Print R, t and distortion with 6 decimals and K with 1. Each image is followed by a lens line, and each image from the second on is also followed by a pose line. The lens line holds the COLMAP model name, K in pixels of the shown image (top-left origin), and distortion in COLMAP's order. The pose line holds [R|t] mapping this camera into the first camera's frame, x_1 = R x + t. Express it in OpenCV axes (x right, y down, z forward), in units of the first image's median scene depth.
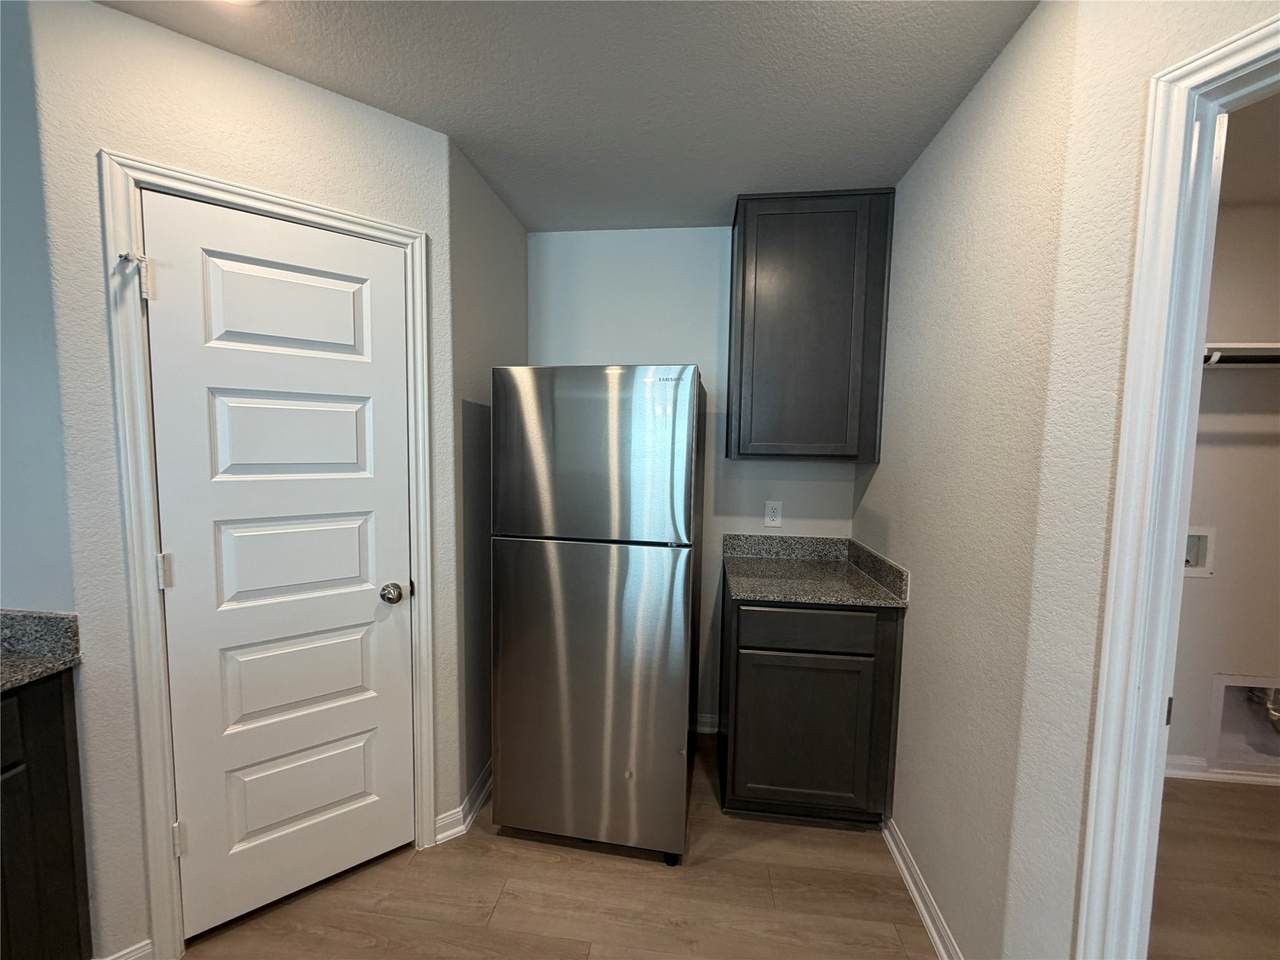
lens RADIAL K [[484.7, 0, 640.0], [0, 484.7, 480.0], [0, 0, 1]] dist [0.001363, 0.000304]
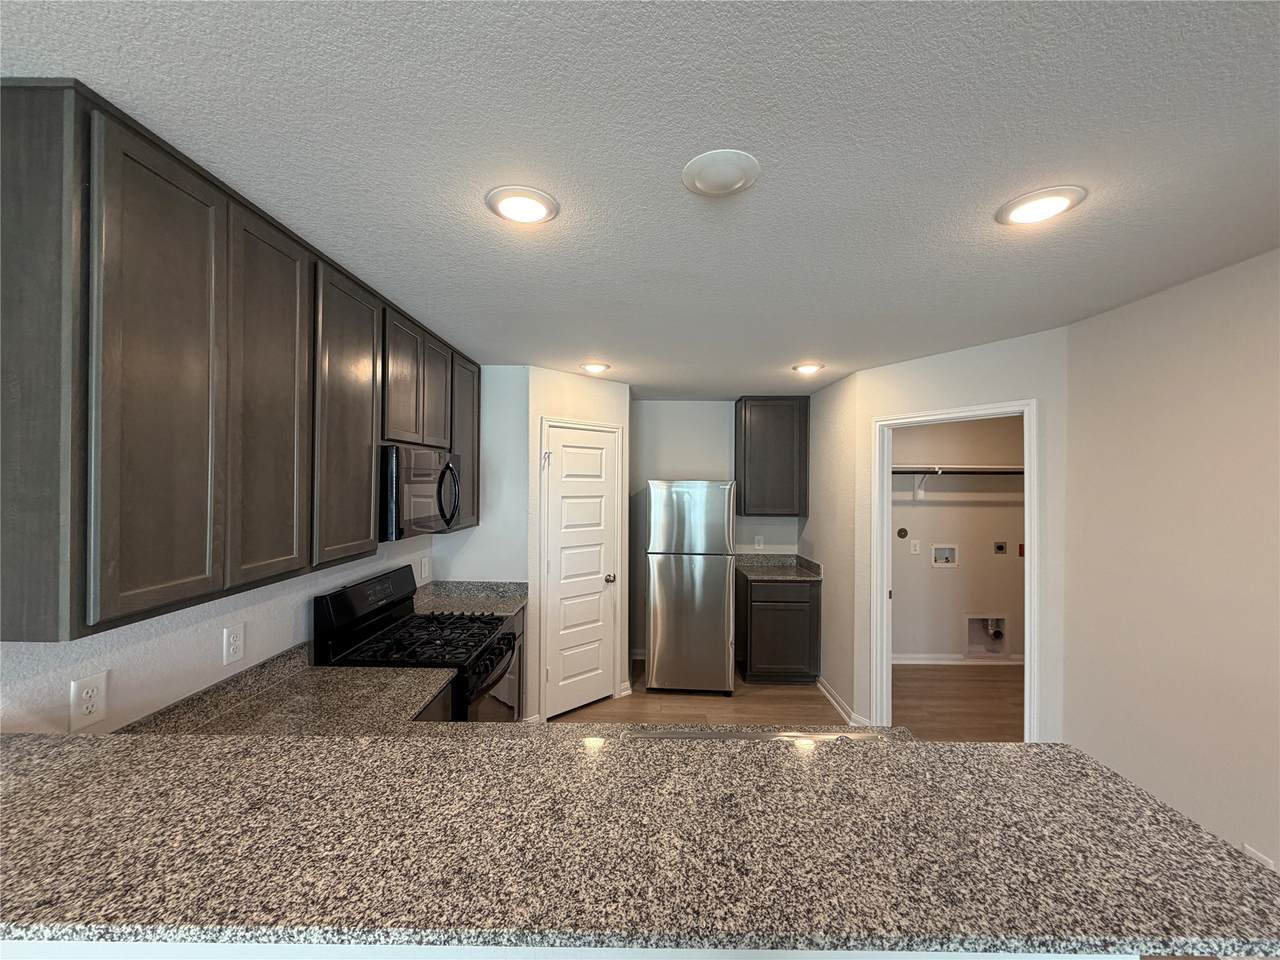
lens RADIAL K [[484.7, 0, 640.0], [0, 484.7, 480.0], [0, 0, 1]] dist [0.001363, 0.000304]
pose [[0.994065, -0.006878, 0.108570, -0.552517], [0.015698, 0.996624, -0.080589, -0.043640], [-0.107649, 0.081815, 0.990817, -1.218955]]
